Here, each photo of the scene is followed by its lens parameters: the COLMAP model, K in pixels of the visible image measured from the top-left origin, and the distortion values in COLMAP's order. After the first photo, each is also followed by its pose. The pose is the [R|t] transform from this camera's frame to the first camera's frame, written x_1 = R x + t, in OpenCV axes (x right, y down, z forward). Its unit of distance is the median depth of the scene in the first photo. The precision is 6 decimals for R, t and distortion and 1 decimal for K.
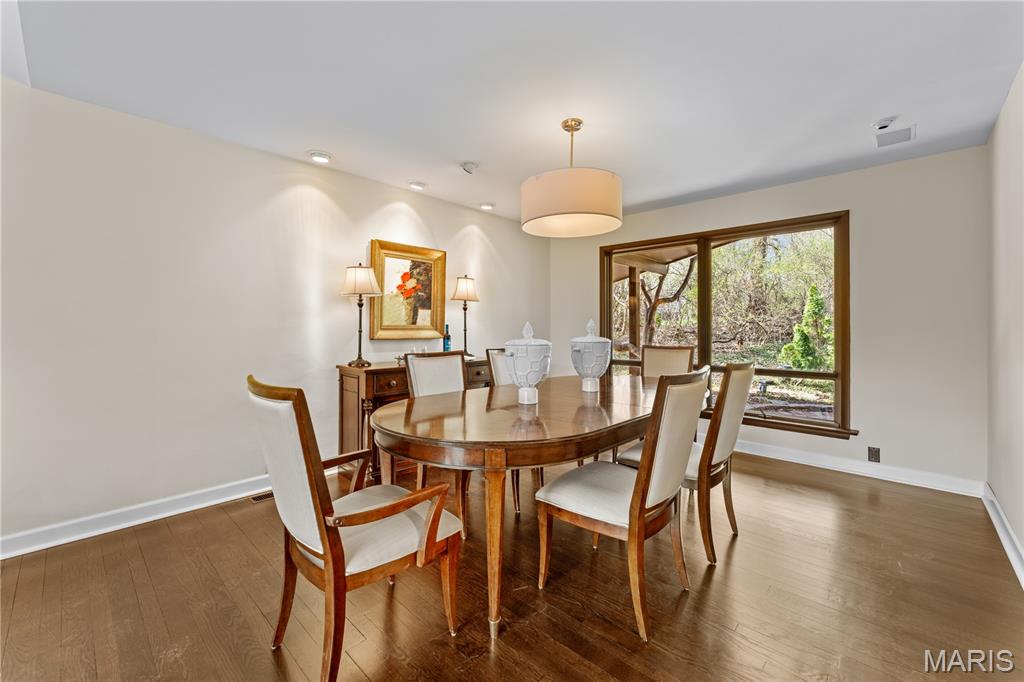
lens RADIAL K [[415.7, 0, 514.1], [0, 415.7, 322.3], [0, 0, 1]] dist [-0.000915, -0.000135]
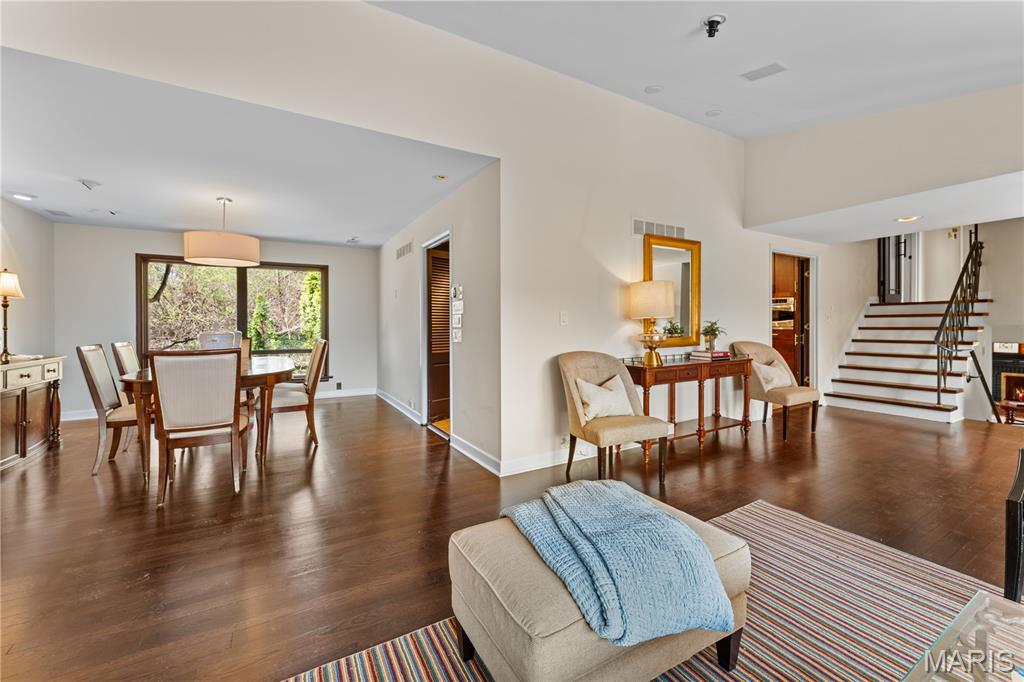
lens RADIAL K [[412.6, 0, 515.7], [0, 412.6, 329.0], [0, 0, 1]] dist [-0.001273, -0.000244]
pose [[0.289525, -0.010755, 0.957110, -0.816047], [-0.002926, 0.999922, 0.012121, 0.005953], [-0.957166, -0.006310, 0.289471, -0.422850]]
